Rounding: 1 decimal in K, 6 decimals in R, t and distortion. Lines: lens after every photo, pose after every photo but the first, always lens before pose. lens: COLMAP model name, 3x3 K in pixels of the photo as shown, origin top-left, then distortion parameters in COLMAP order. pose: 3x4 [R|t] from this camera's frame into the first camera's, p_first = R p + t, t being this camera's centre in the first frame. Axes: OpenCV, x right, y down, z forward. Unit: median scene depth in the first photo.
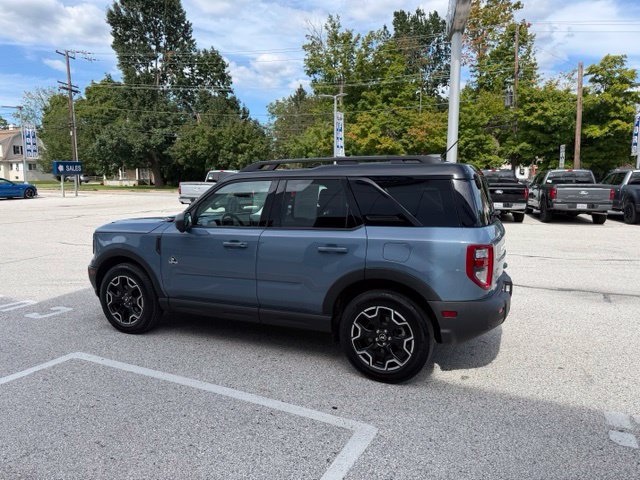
lens RADIAL K [[446.7, 0, 317.8], [0, 446.7, 241.1], [0, 0, 1]] dist [0.056854, -0.069826]
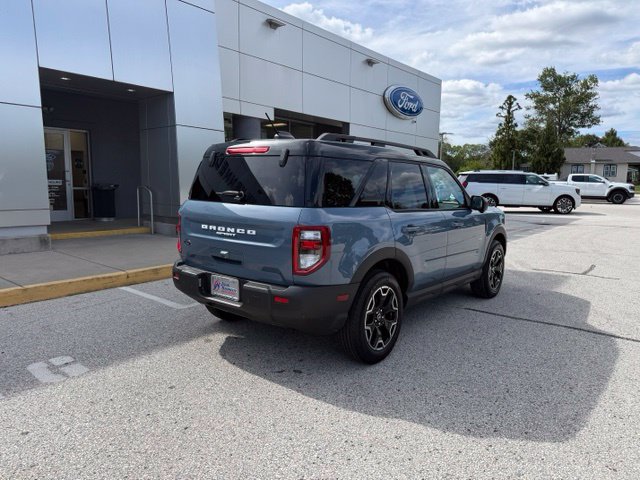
lens RADIAL K [[446.7, 0, 318.9], [0, 446.7, 238.8], [0, 0, 1]] dist [0.056854, -0.069826]
pose [[-0.242689, 0.111626, -0.963660, 0.172185], [-0.142980, 0.978394, 0.149341, -0.018621], [0.959510, 0.174028, -0.221485, 0.195659]]
